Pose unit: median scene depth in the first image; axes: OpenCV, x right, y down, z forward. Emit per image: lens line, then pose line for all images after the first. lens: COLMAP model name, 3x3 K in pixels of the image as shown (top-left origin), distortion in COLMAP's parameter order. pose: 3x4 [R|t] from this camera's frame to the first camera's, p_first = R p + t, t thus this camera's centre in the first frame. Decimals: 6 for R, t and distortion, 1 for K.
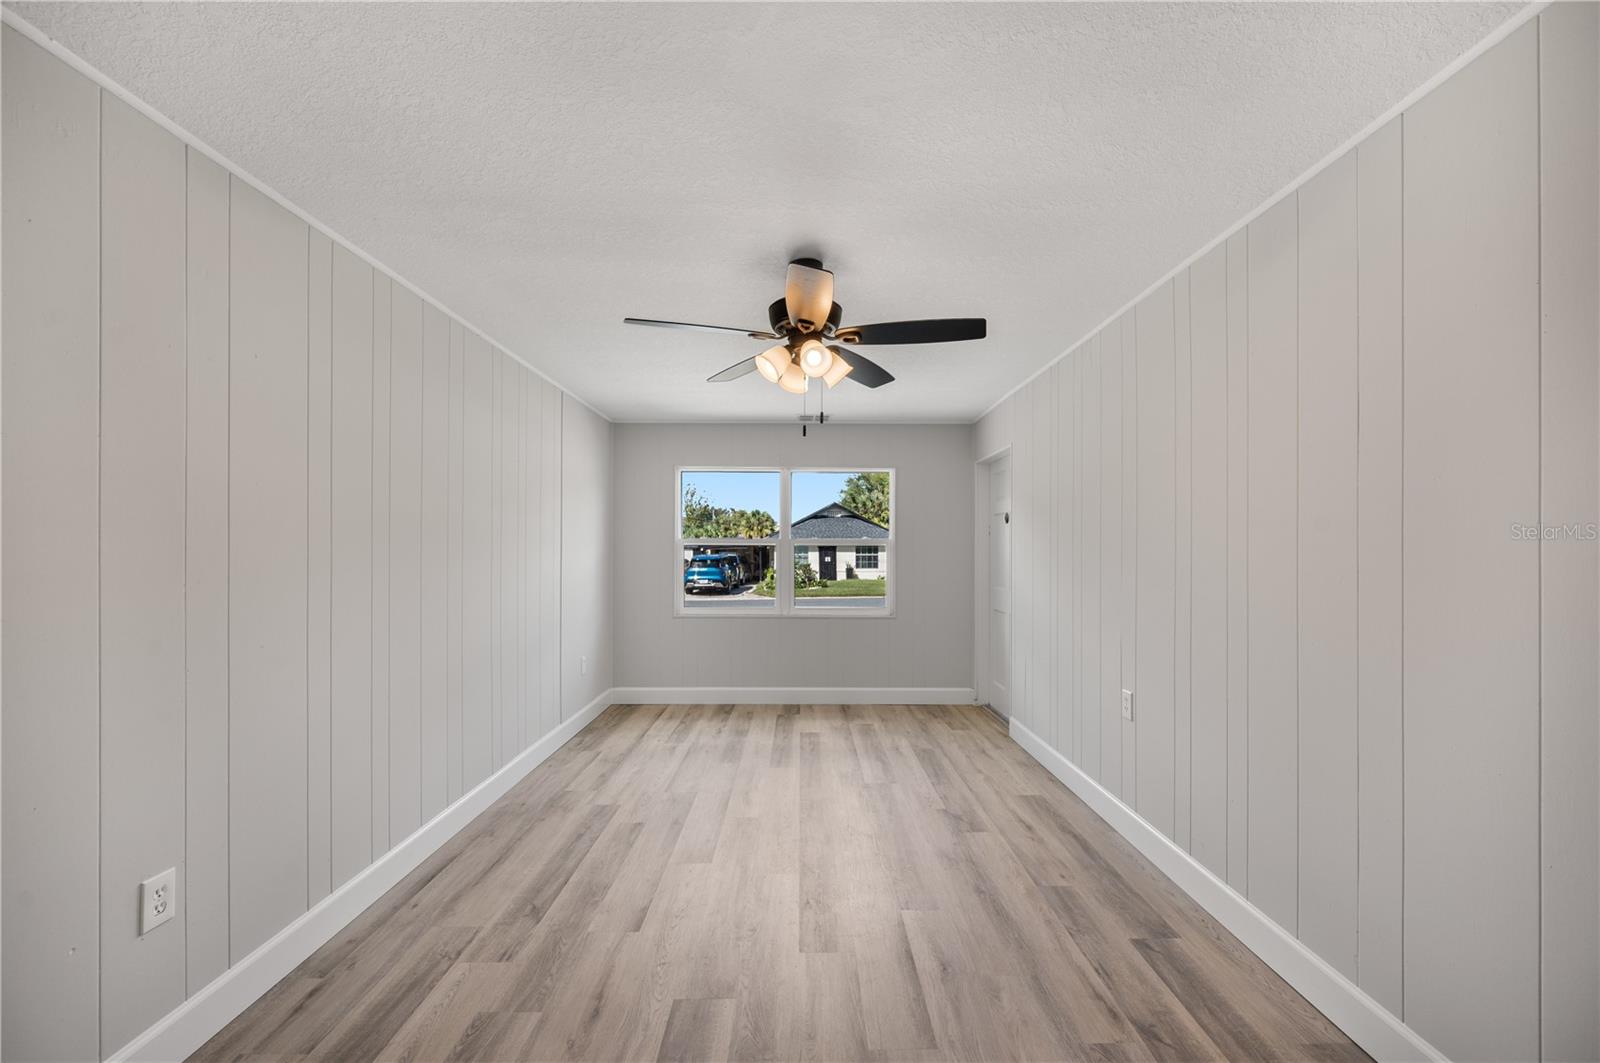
lens RADIAL K [[634.2, 0, 799.4], [0, 634.2, 544.0], [0, 0, 1]] dist [-0.014418, 0.000755]
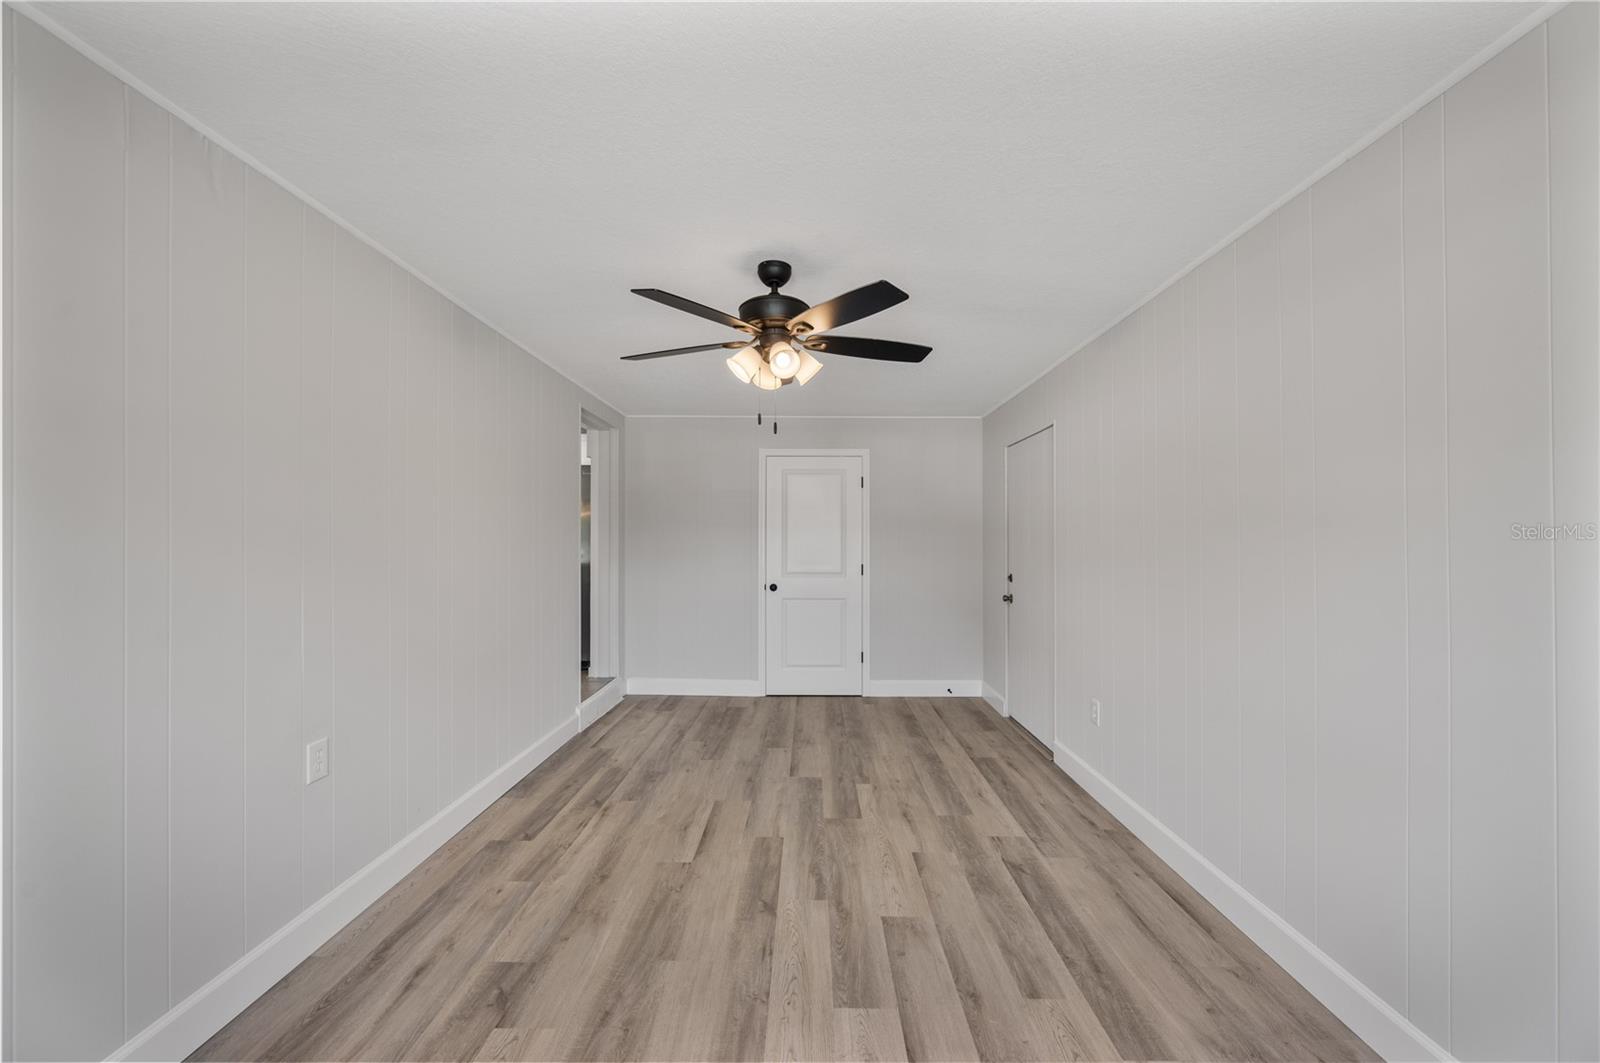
lens RADIAL K [[634.2, 0, 800.0], [0, 634.2, 533.8], [0, 0, 1]] dist [-0.014418, 0.000755]
pose [[-0.999905, -0.000657, 0.013757, -0.049461], [-0.000910, 0.999831, -0.018384, 0.011769], [-0.013743, -0.018395, -0.999736, 2.172478]]
